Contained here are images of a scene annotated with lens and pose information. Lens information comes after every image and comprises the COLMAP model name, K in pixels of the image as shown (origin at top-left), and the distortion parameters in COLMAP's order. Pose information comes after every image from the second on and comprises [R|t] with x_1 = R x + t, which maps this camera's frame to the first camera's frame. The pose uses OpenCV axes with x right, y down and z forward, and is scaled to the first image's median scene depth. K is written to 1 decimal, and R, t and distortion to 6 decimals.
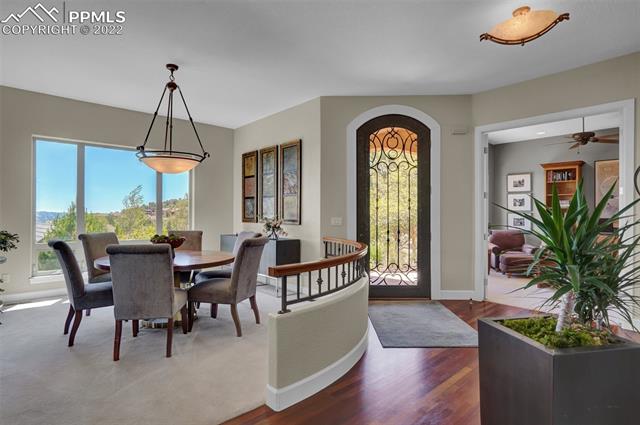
lens RADIAL K [[332.7, 0, 316.8], [0, 332.7, 212.7], [0, 0, 1]] dist [-0.047718, 0.029072]
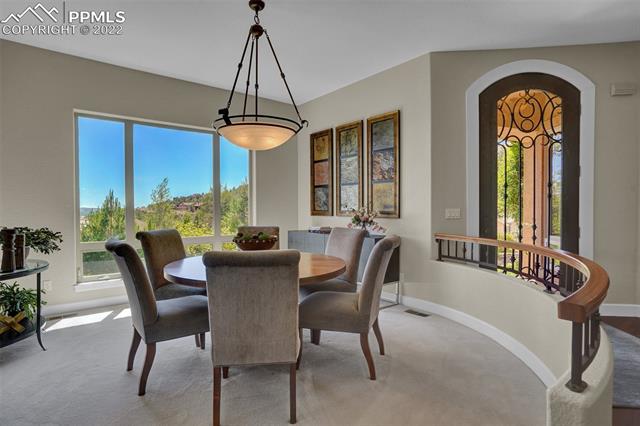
lens RADIAL K [[332.7, 0, 316.8], [0, 332.7, 213.2], [0, 0, 1]] dist [-0.047718, 0.029072]
pose [[0.998078, -0.006478, -0.061638, -0.196733], [0.007770, 0.999754, 0.020753, 0.006611], [0.061488, -0.021192, 0.997883, 0.197147]]
